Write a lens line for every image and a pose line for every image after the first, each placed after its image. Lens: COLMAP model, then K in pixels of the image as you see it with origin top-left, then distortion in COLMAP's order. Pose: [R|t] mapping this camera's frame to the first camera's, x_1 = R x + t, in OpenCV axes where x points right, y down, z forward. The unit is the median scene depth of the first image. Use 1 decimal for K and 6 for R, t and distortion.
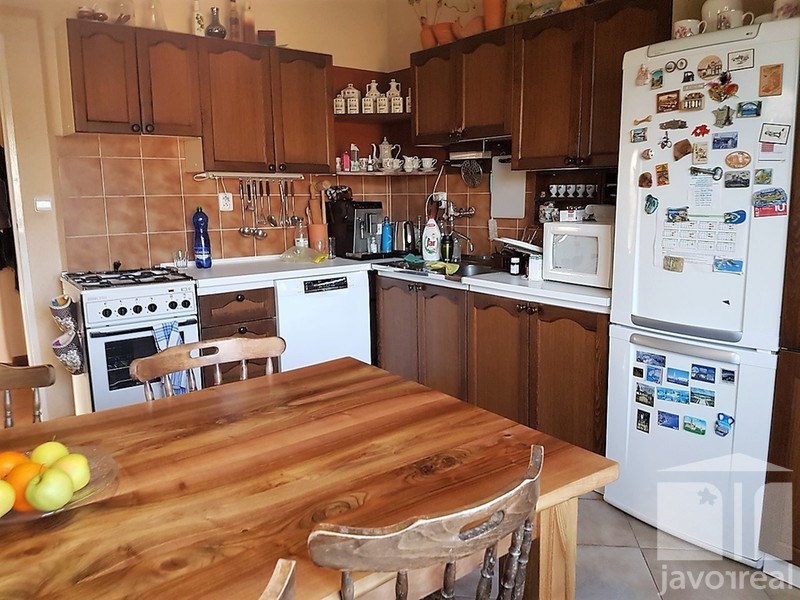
lens RADIAL K [[600.4, 0, 400.0], [0, 600.4, 300.0], [0, 0, 1]] dist [0.107090, -0.208277]
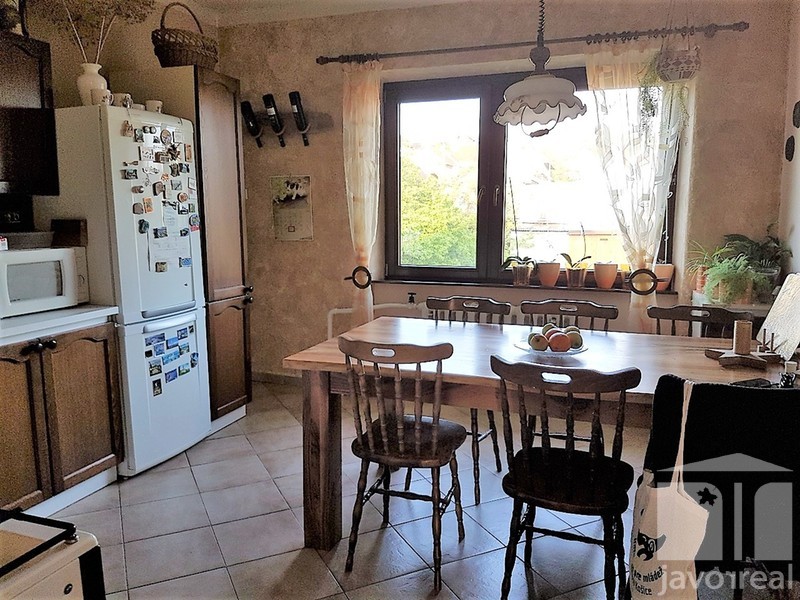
lens RADIAL K [[600.4, 0, 400.0], [0, 600.4, 300.0], [0, 0, 1]] dist [0.107090, -0.208277]
pose [[-0.535402, -0.112693, 0.837045, -1.050891], [0.155456, 0.960978, 0.228813, -0.222865], [-0.830168, 0.252630, -0.496991, 1.250836]]
